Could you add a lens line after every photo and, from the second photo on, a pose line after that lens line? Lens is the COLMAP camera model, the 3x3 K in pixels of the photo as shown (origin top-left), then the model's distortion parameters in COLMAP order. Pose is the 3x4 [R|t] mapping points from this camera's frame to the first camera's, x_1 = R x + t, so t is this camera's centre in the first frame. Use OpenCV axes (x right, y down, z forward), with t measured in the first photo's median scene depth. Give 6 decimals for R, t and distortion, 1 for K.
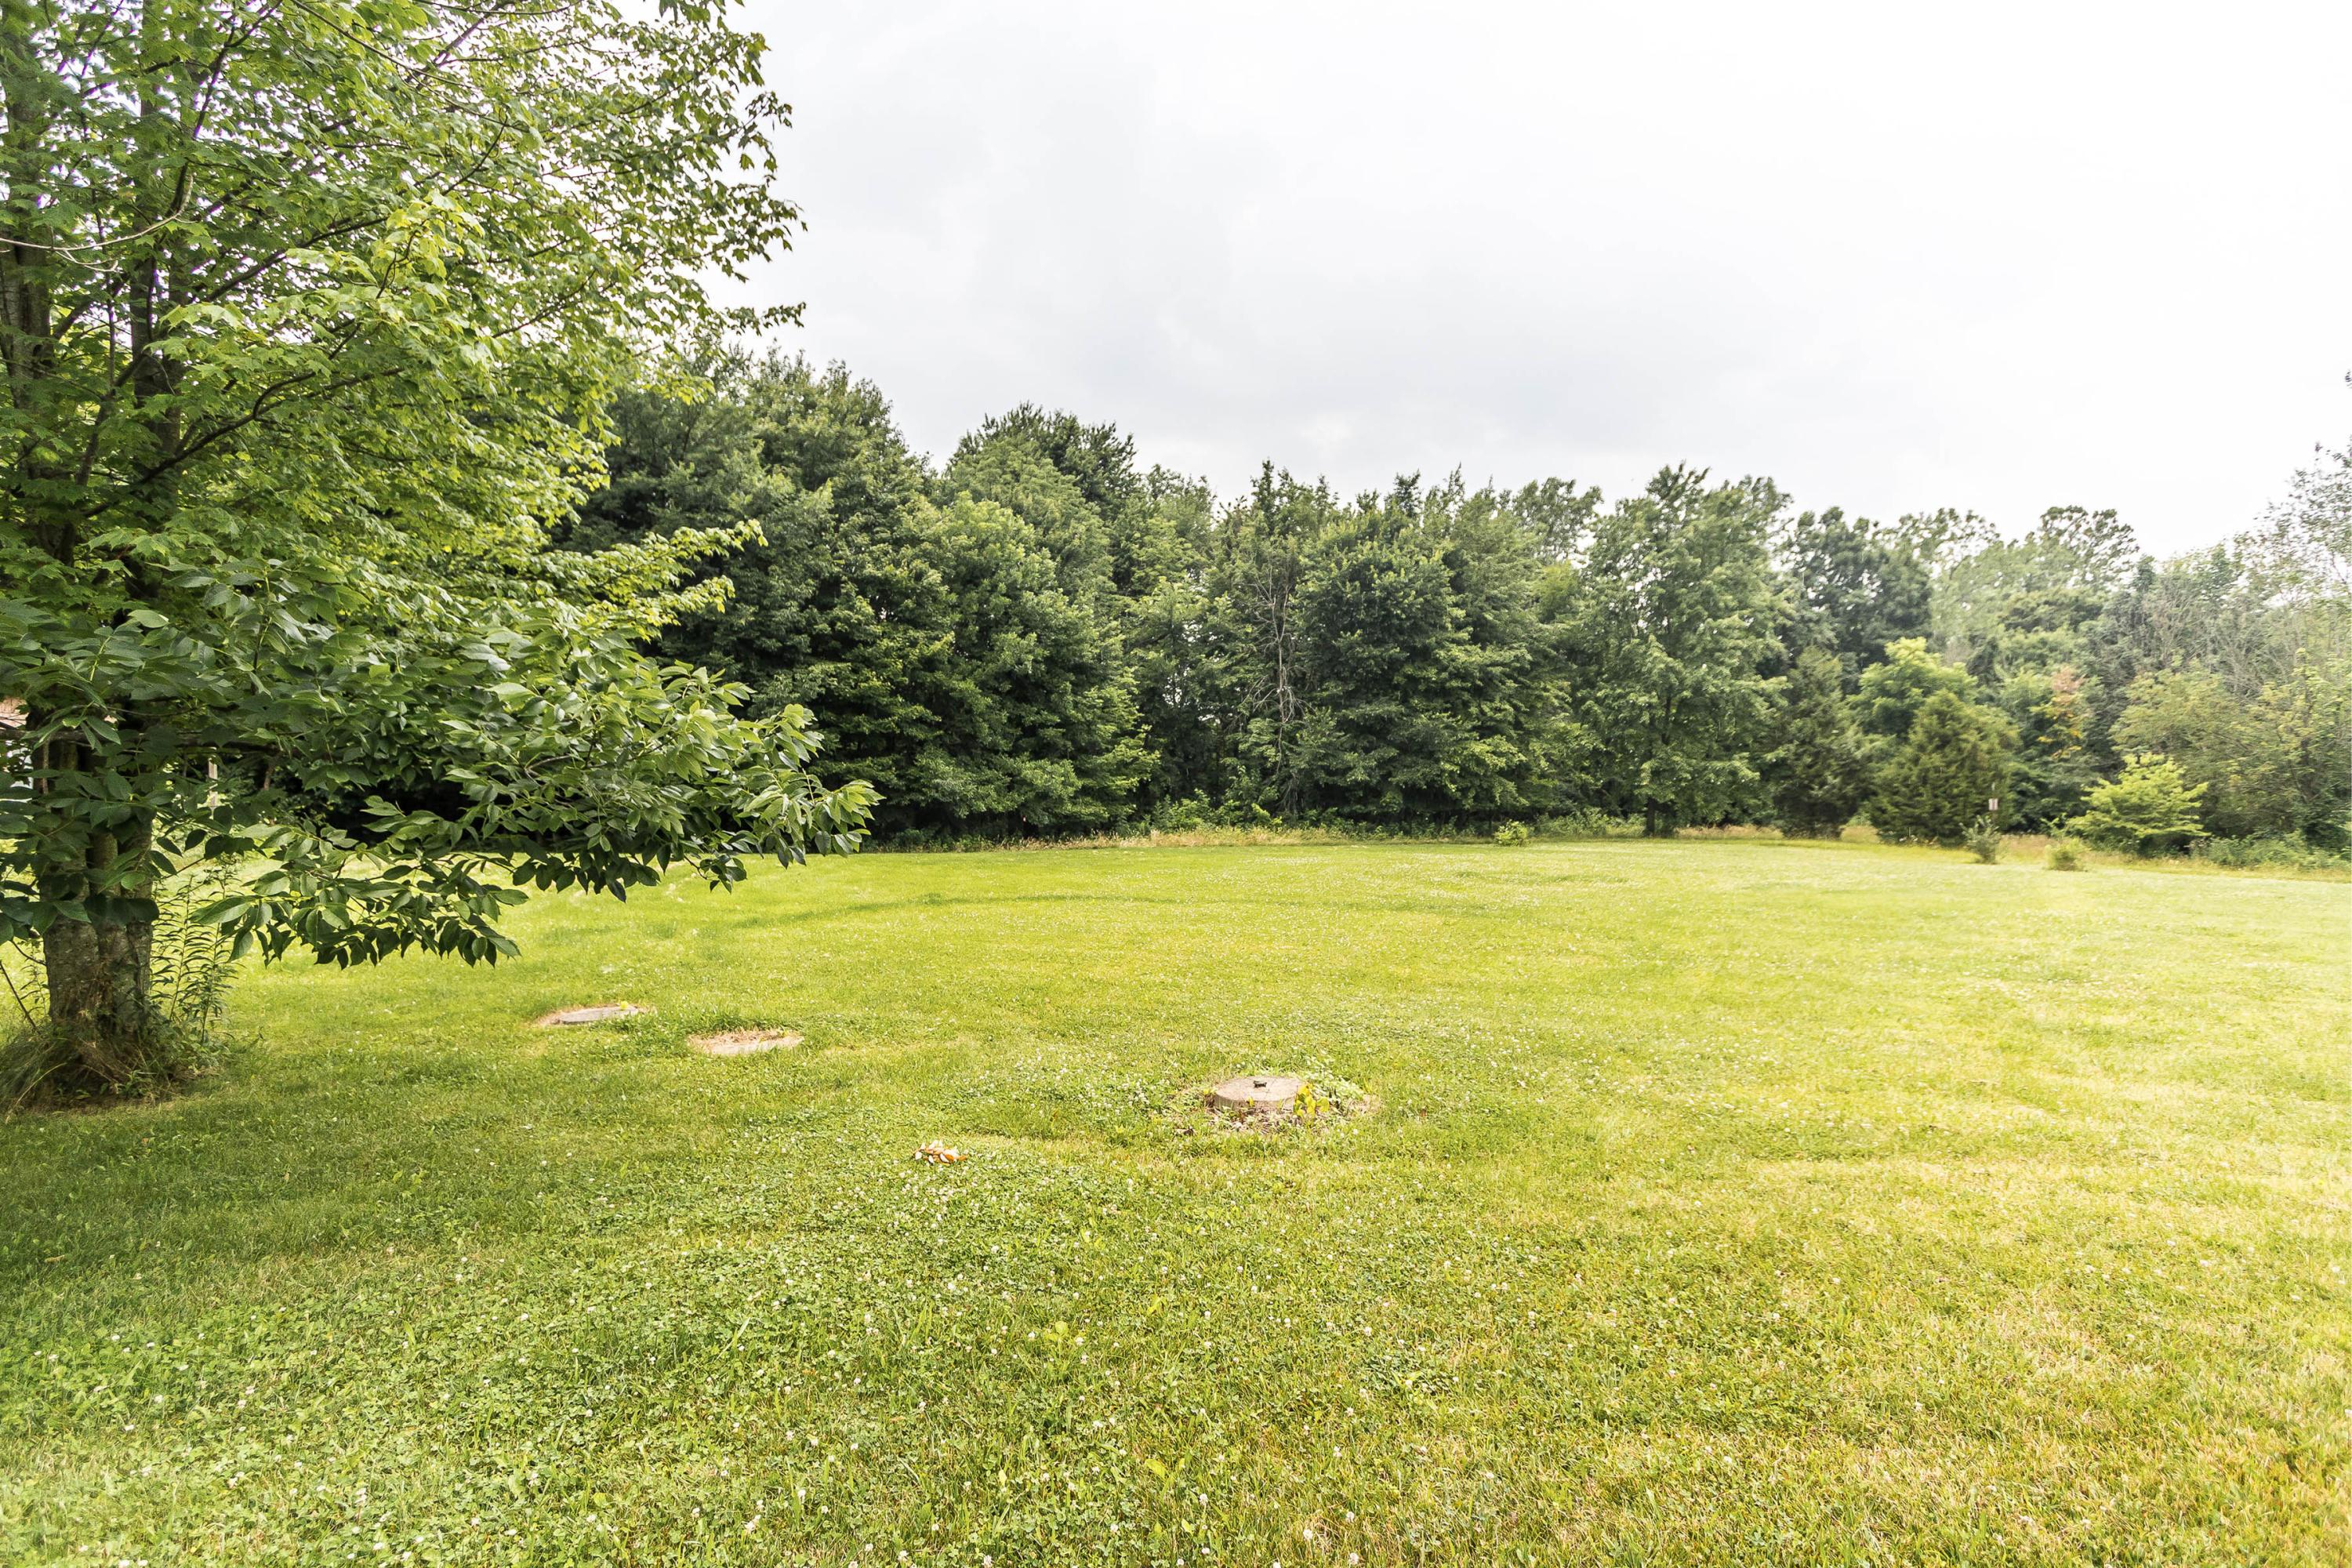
lens RADIAL K [[1046.6, 0, 1169.4], [0, 1046.6, 766.0], [0, 0, 1]] dist [0.013152, -0.003538]
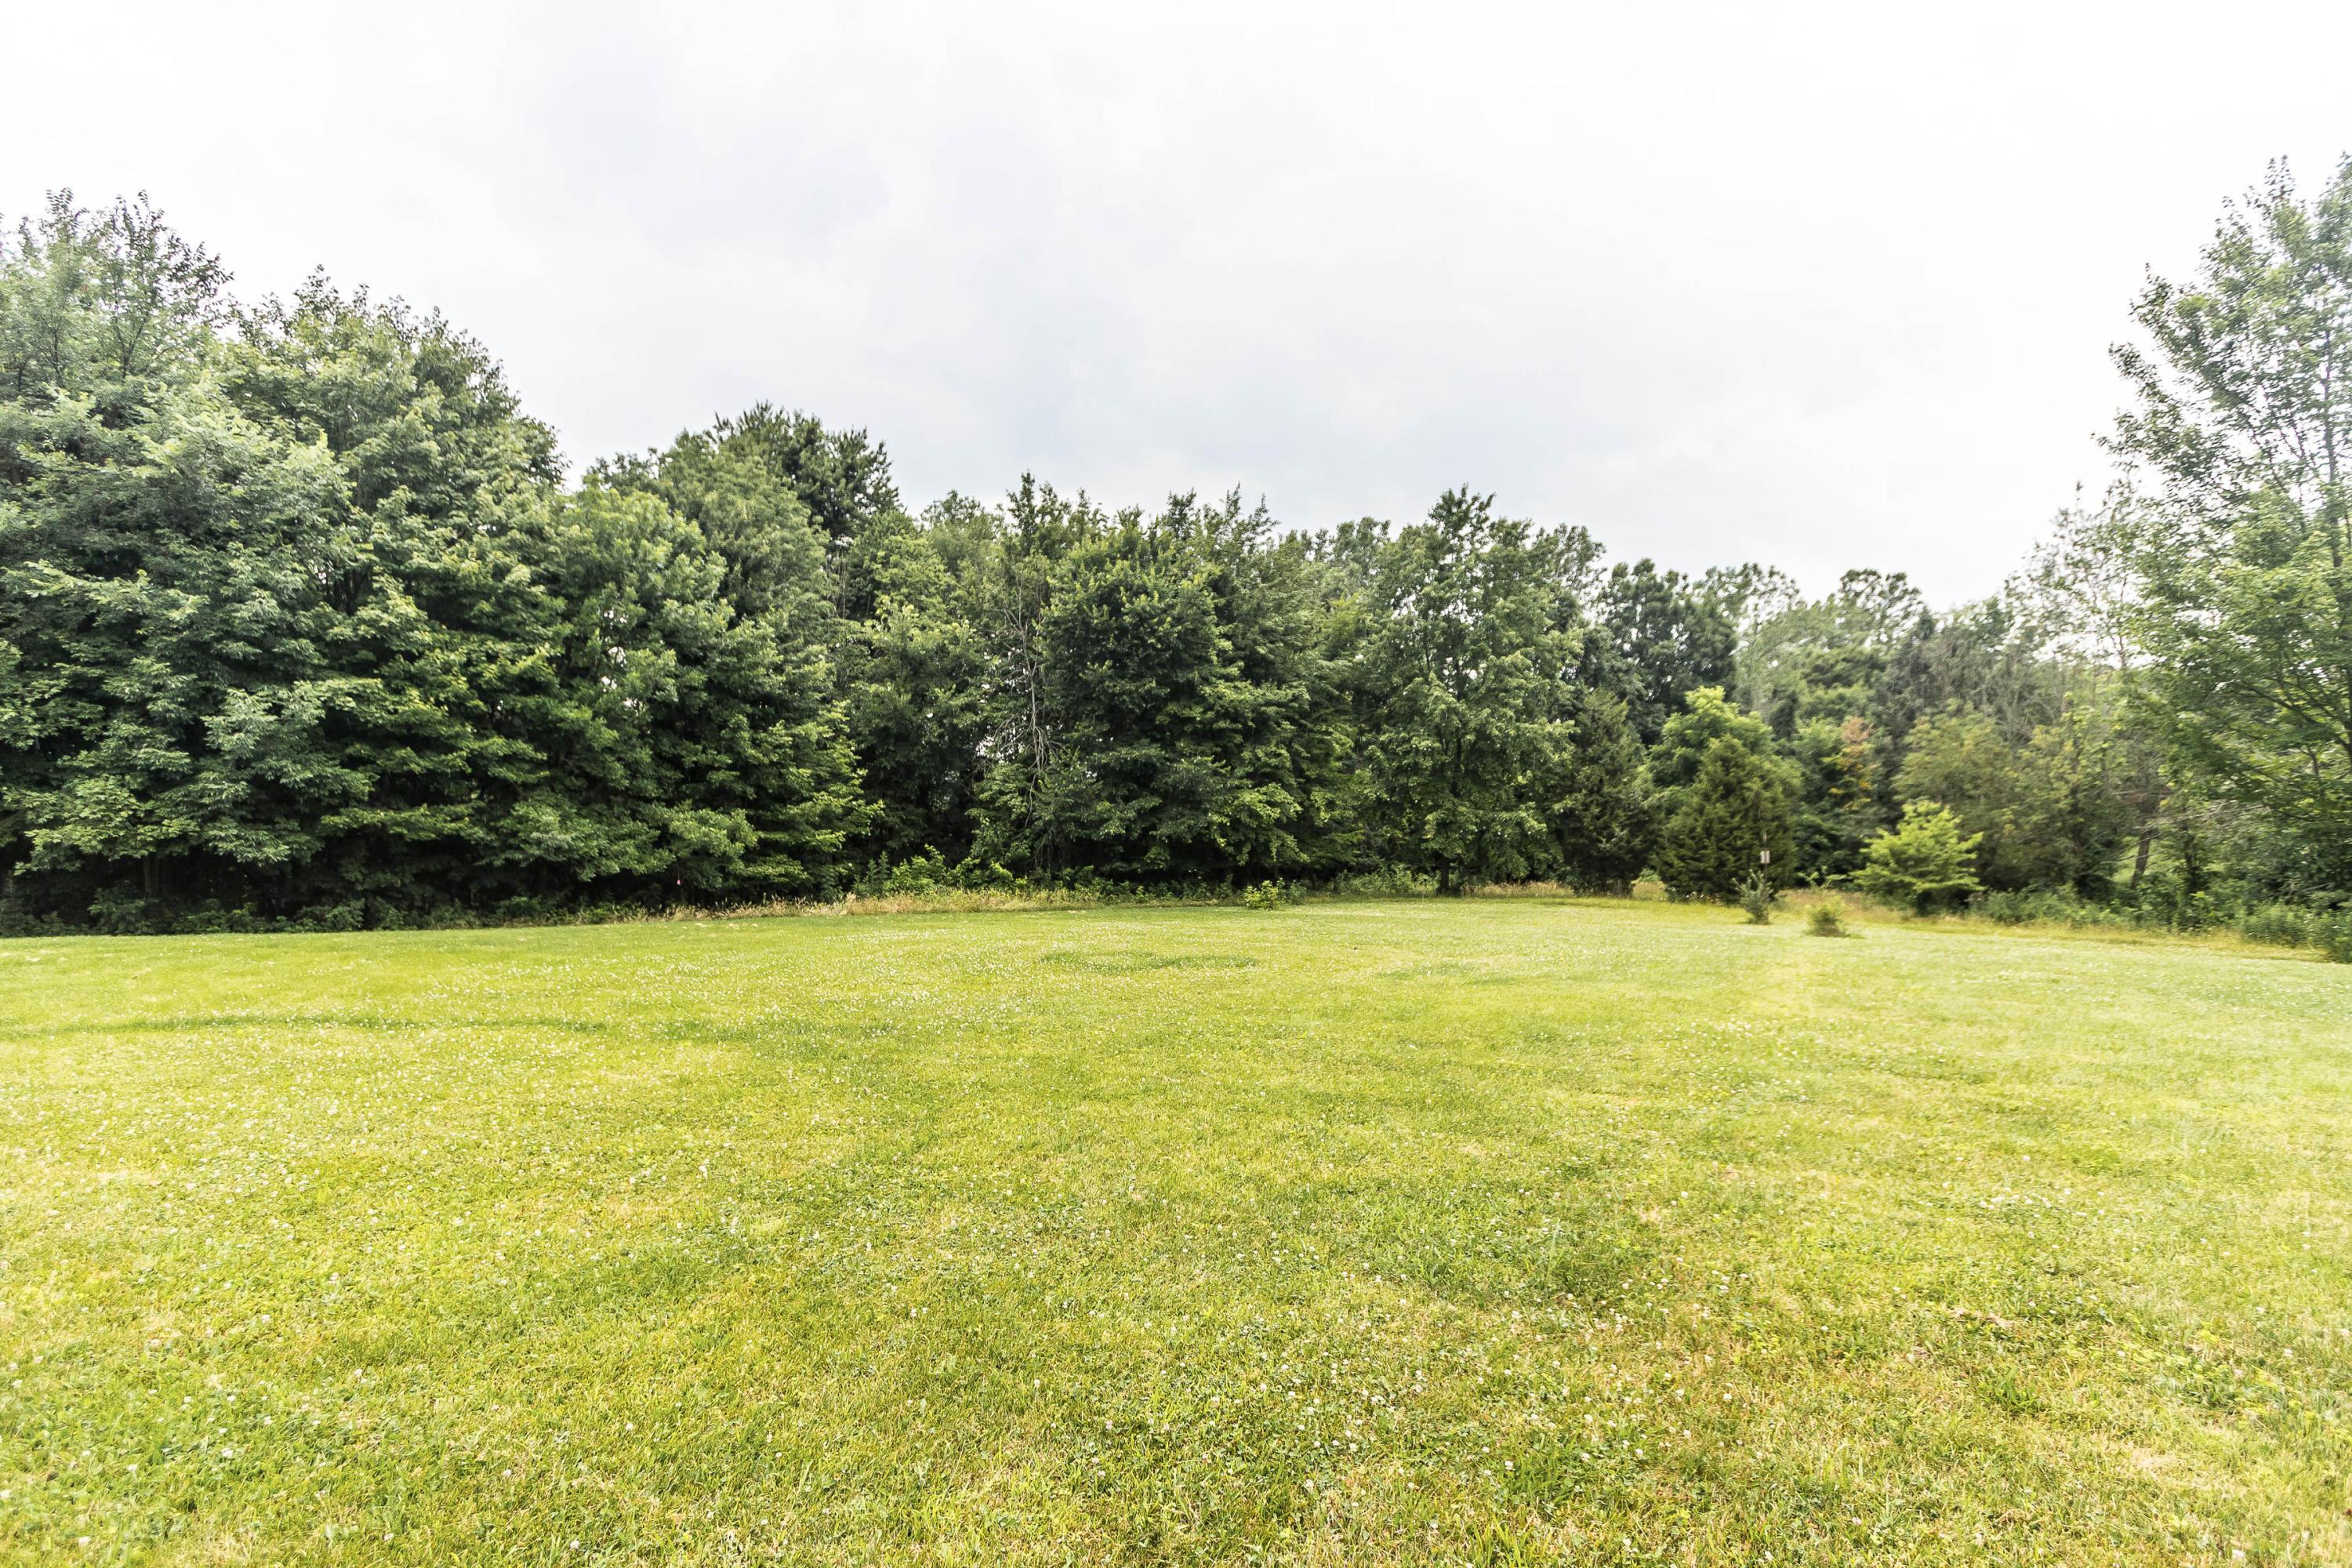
lens RADIAL K [[1046.6, 0, 1184.8], [0, 1046.6, 799.0], [0, 0, 1]] dist [0.013152, -0.003538]
pose [[0.992622, 0.001445, 0.121240, 0.133114], [0.001530, 0.999700, -0.024444, 0.005960], [-0.121239, 0.024449, 0.992322, 0.126118]]
